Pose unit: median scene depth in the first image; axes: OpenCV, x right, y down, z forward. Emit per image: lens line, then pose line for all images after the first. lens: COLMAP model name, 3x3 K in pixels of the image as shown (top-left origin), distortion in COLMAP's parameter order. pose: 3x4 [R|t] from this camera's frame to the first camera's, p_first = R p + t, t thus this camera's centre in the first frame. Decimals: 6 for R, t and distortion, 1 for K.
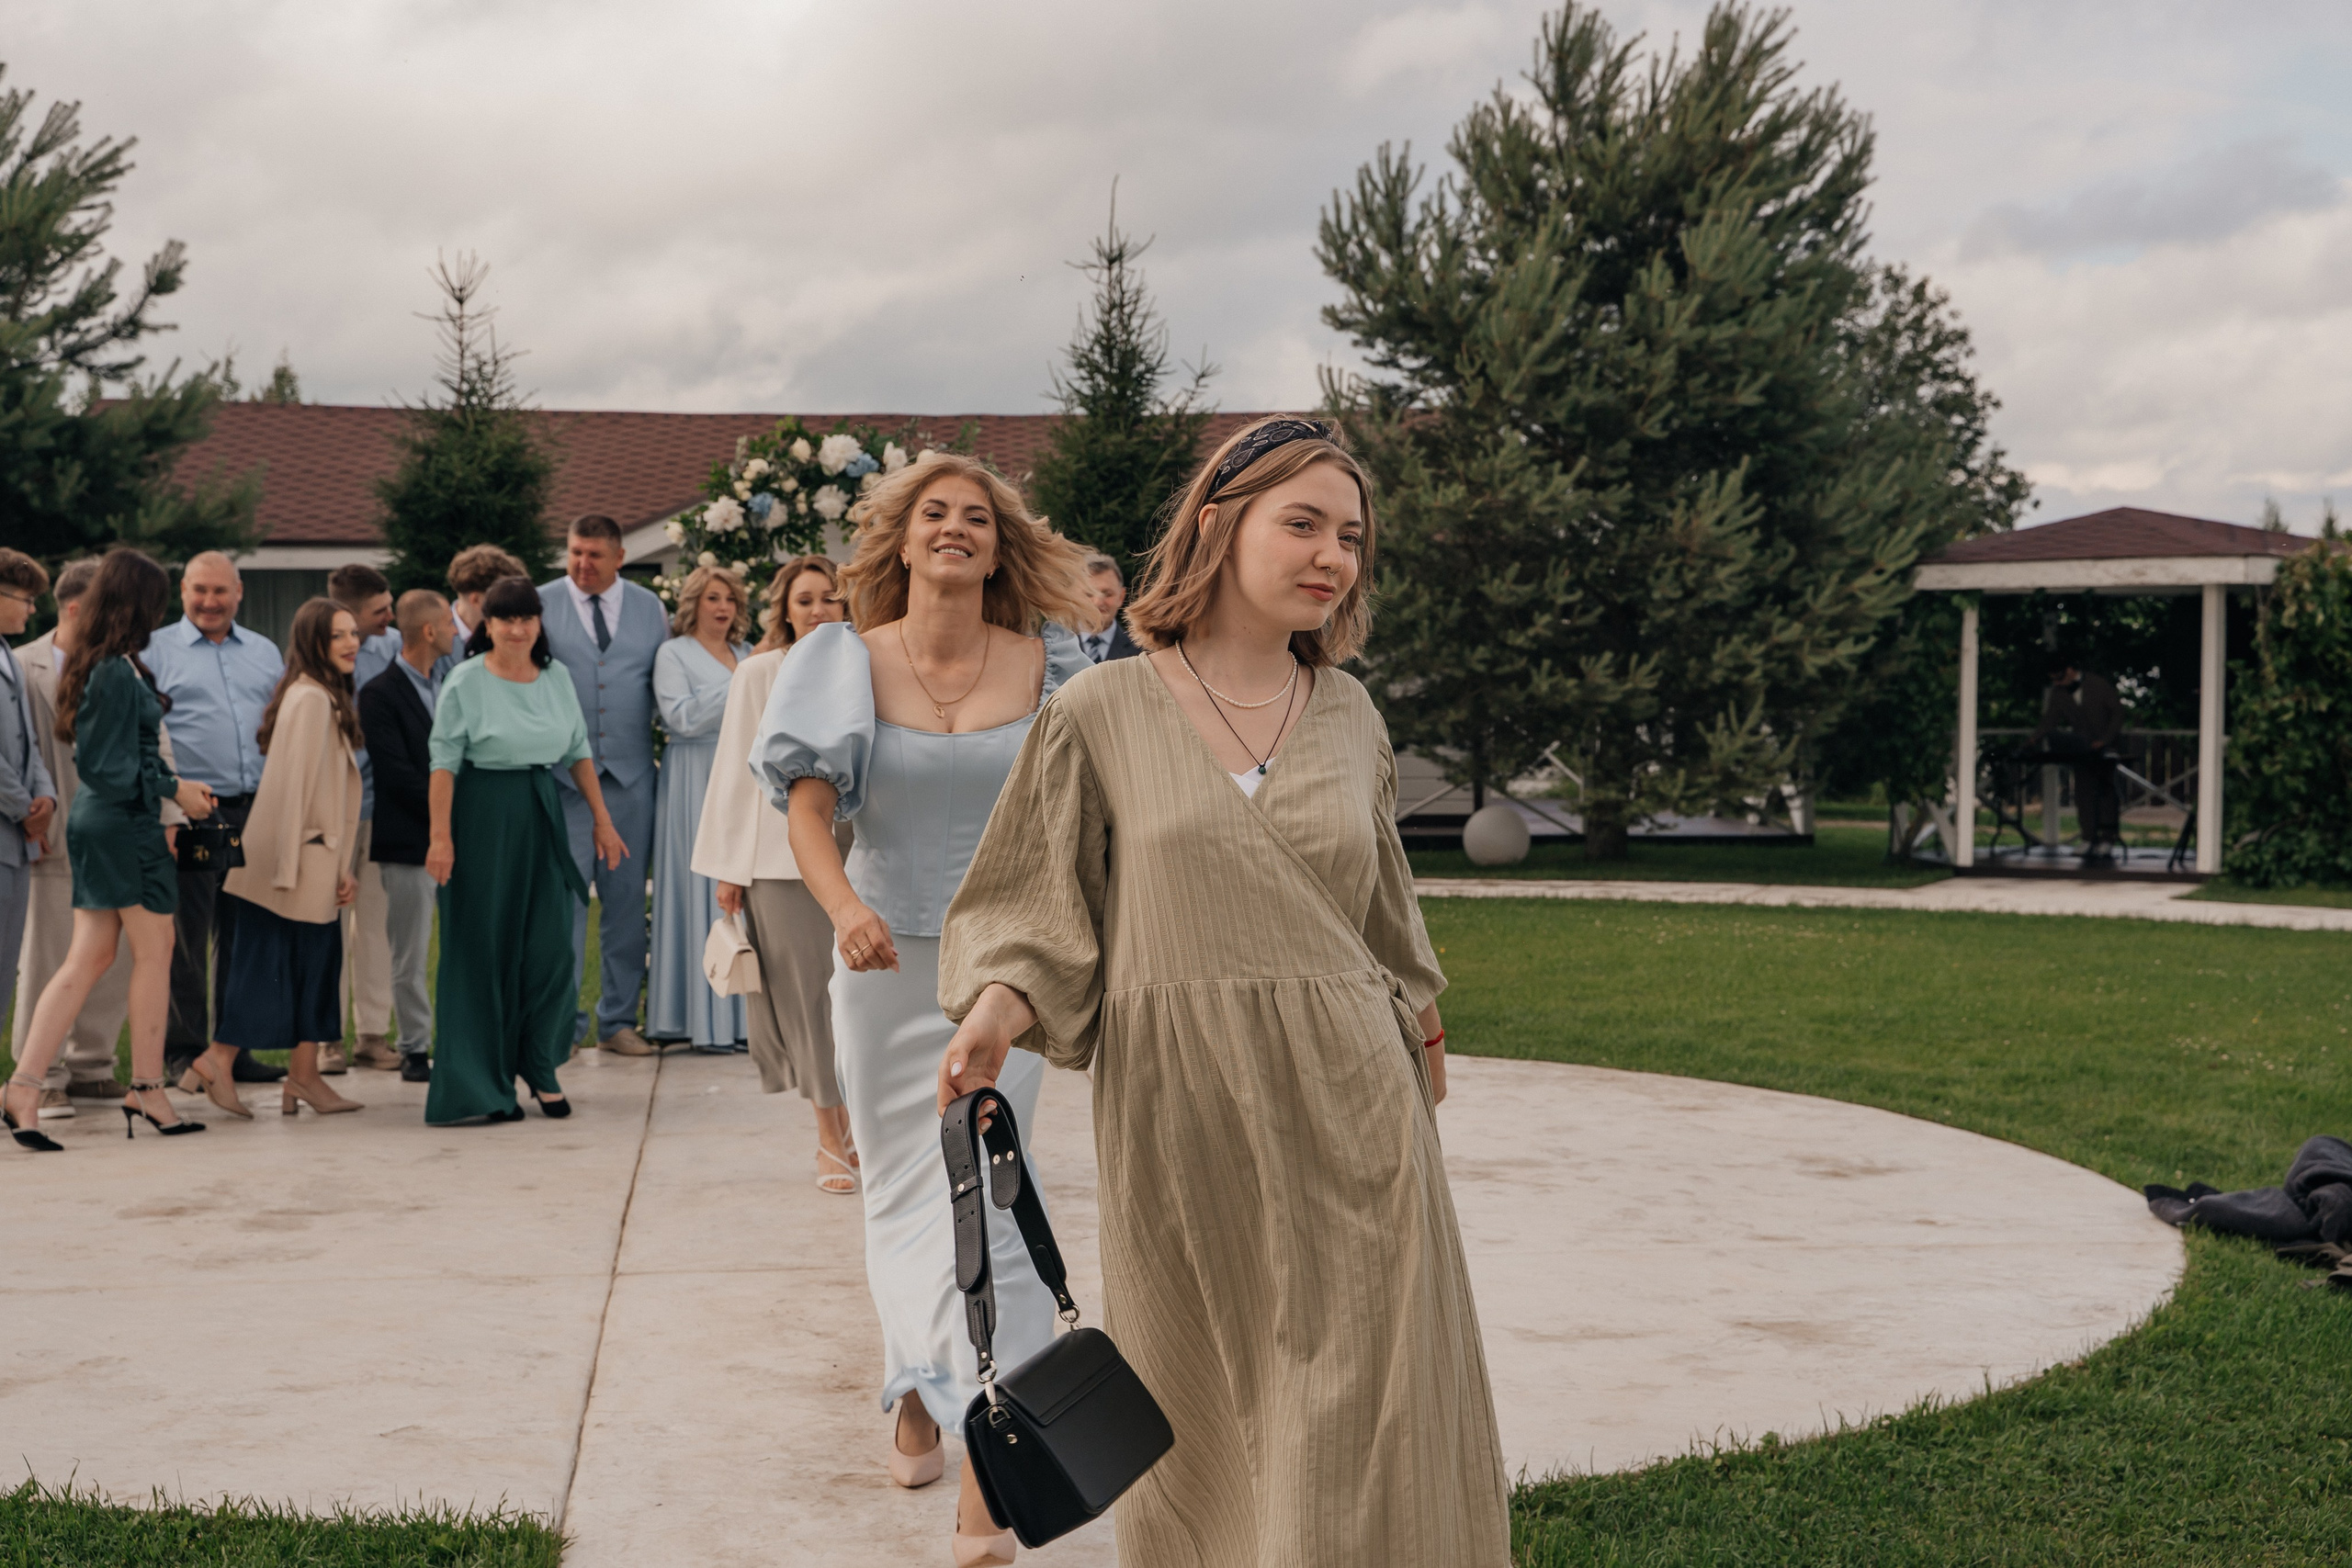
lens RADIAL K [[3049.9, 0, 1180.3], [0, 3049.9, 757.6], [0, 0, 1]] dist [0.045541, -0.009924]
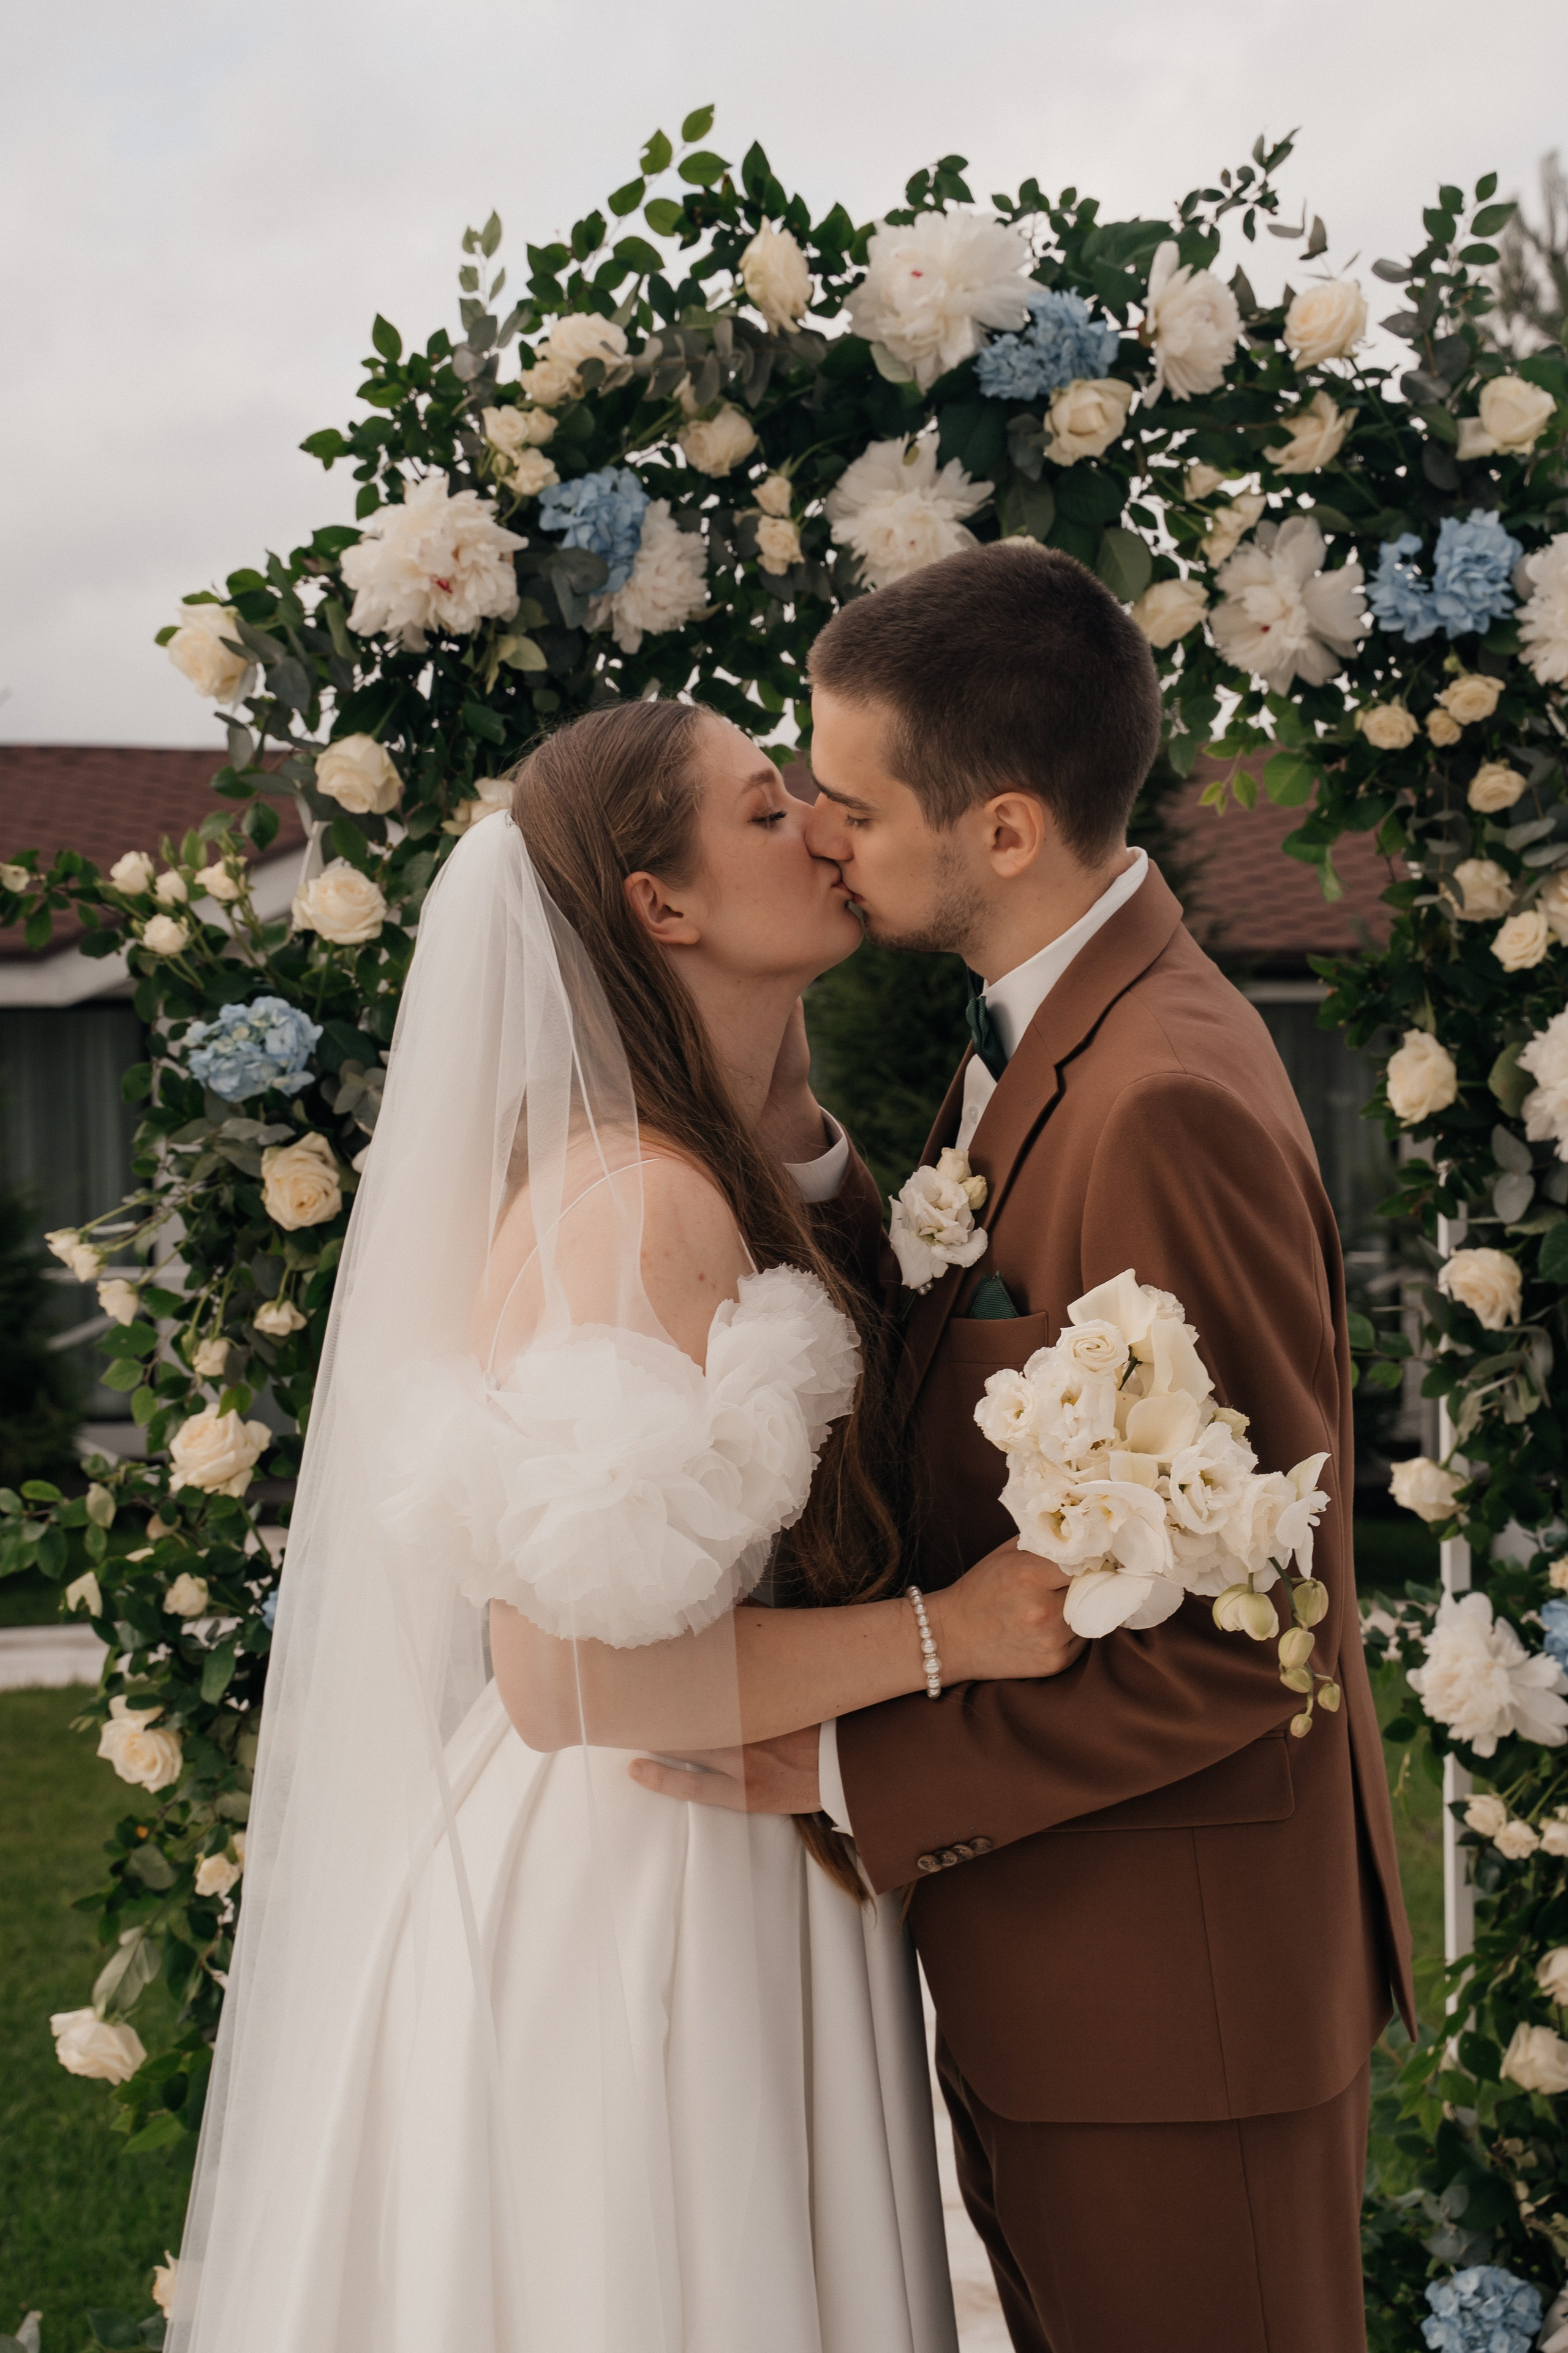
lens RADIAL K [[3493.2, 0, 777.6], [0, 3493.2, 1182.7], [0, 0, 1]] dist [-0.001222, 0.788579]
pose [[0.999928, -0.009270, 0.007582, -0.074025], [0.009452, 0.999657, -0.024410, -0.017087], [-0.007353, 0.024480, 0.999673, 0.438518]]
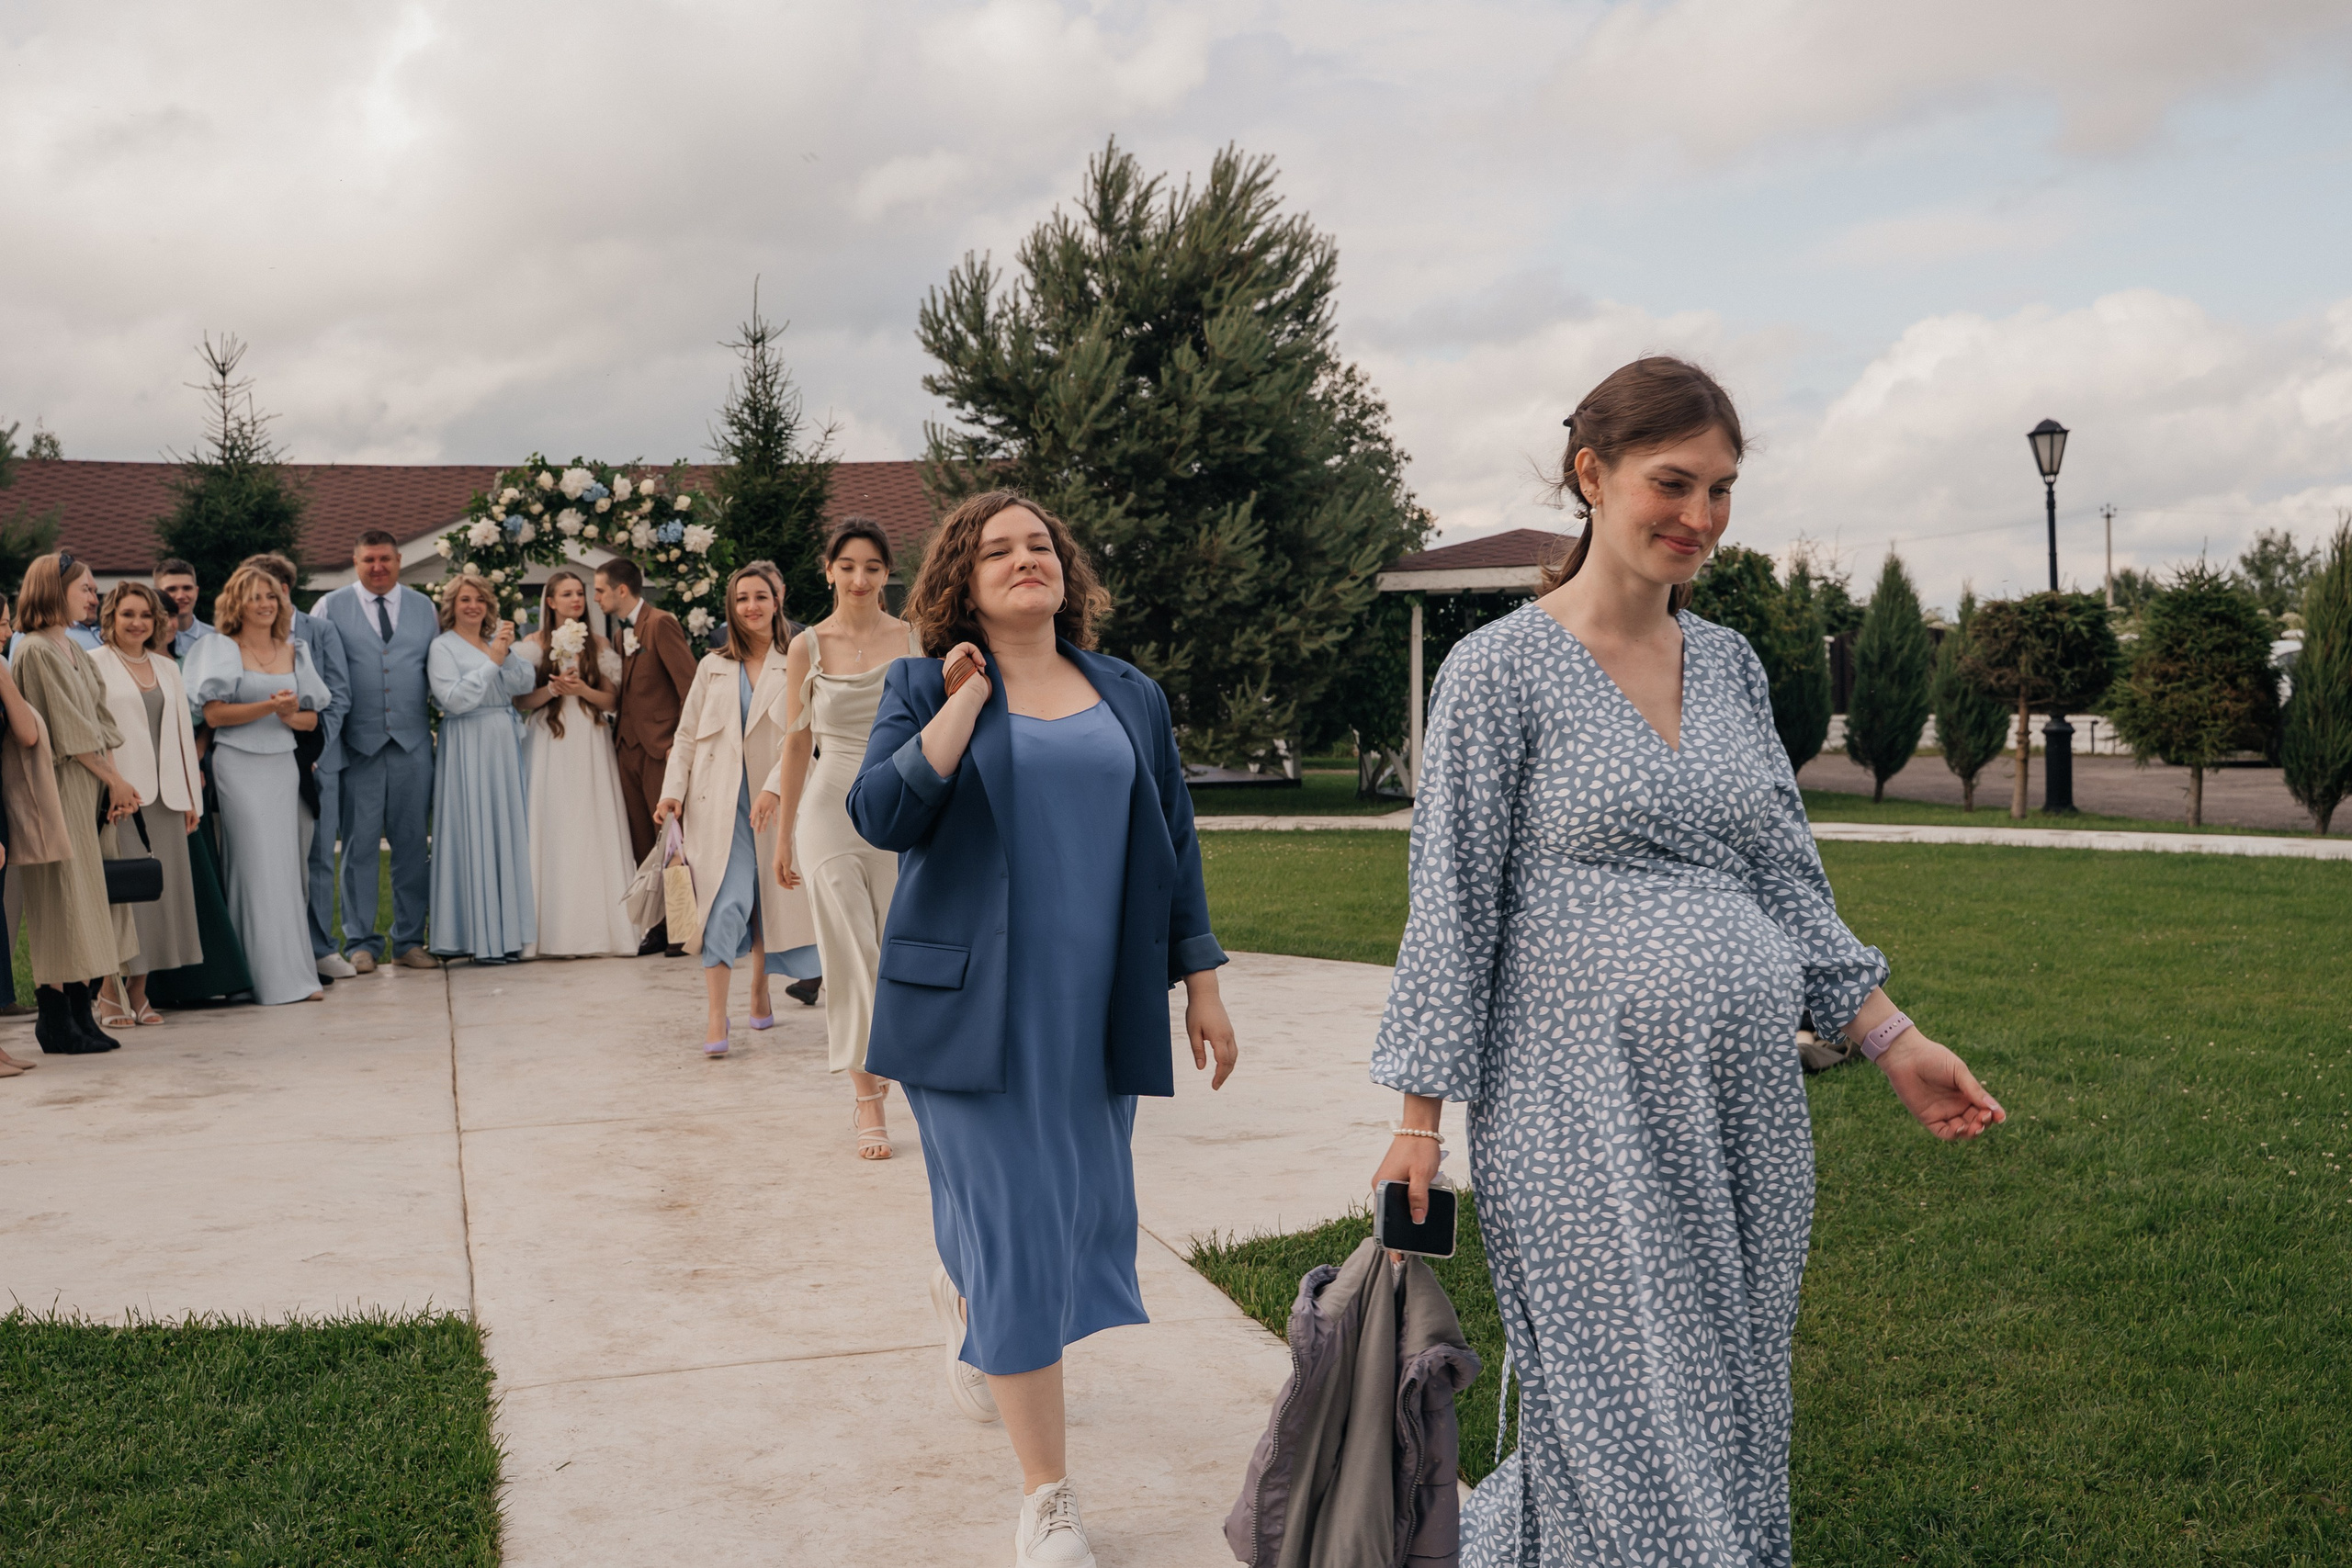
lens RADIAL K [[2354.6, 0, 1187.3], [0, 2354.6, 754.5], [0, 0, 1]] dist [-0.041983, -0.001476]
pose [[0.984565, -0.024023, 0.173362, -0.020366], [0.022880, 0.999701, 0.008587, 0.005350], [-0.173516, -0.004488, 0.984821, 0.005067]]
